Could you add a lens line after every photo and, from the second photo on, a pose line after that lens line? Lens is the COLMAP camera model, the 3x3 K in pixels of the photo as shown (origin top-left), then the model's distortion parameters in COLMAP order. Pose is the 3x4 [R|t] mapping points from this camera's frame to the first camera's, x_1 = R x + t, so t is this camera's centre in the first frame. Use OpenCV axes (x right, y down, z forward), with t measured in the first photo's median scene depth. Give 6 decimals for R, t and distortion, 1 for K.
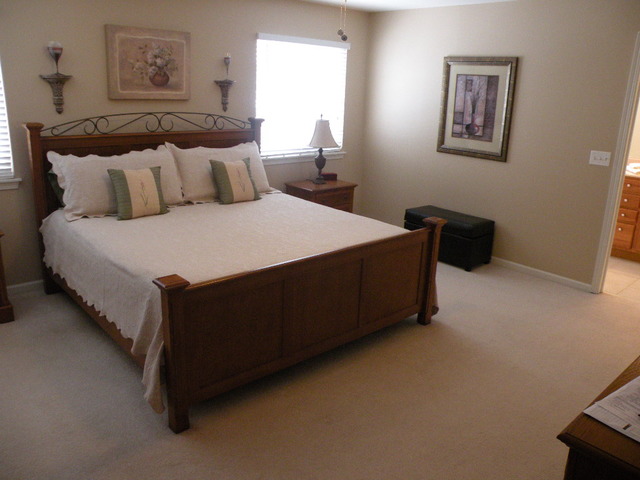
lens RADIAL K [[501.0, 0, 320.0], [0, 501.0, 240.0], [0, 0, 1]] dist [-0.186931, 0.140639]
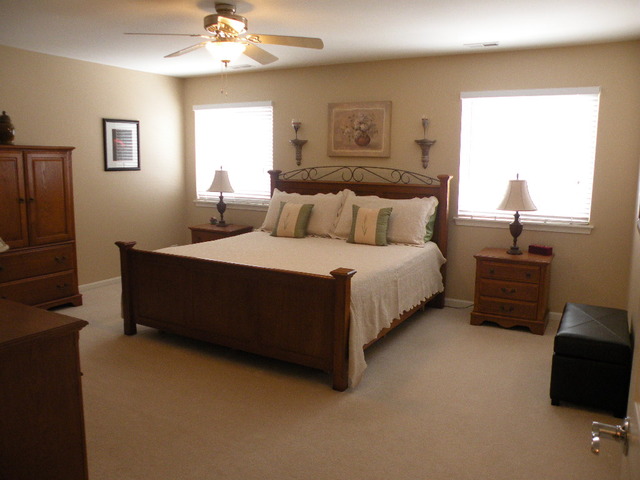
lens RADIAL K [[501.0, 0, 320.0], [0, 501.0, 240.0], [0, 0, 1]] dist [-0.186931, 0.140639]
pose [[0.320572, 0.121822, -0.939358, 0.880557], [-0.262428, 0.964298, 0.035498, -0.102118], [0.910146, 0.235134, 0.341097, 0.527343]]
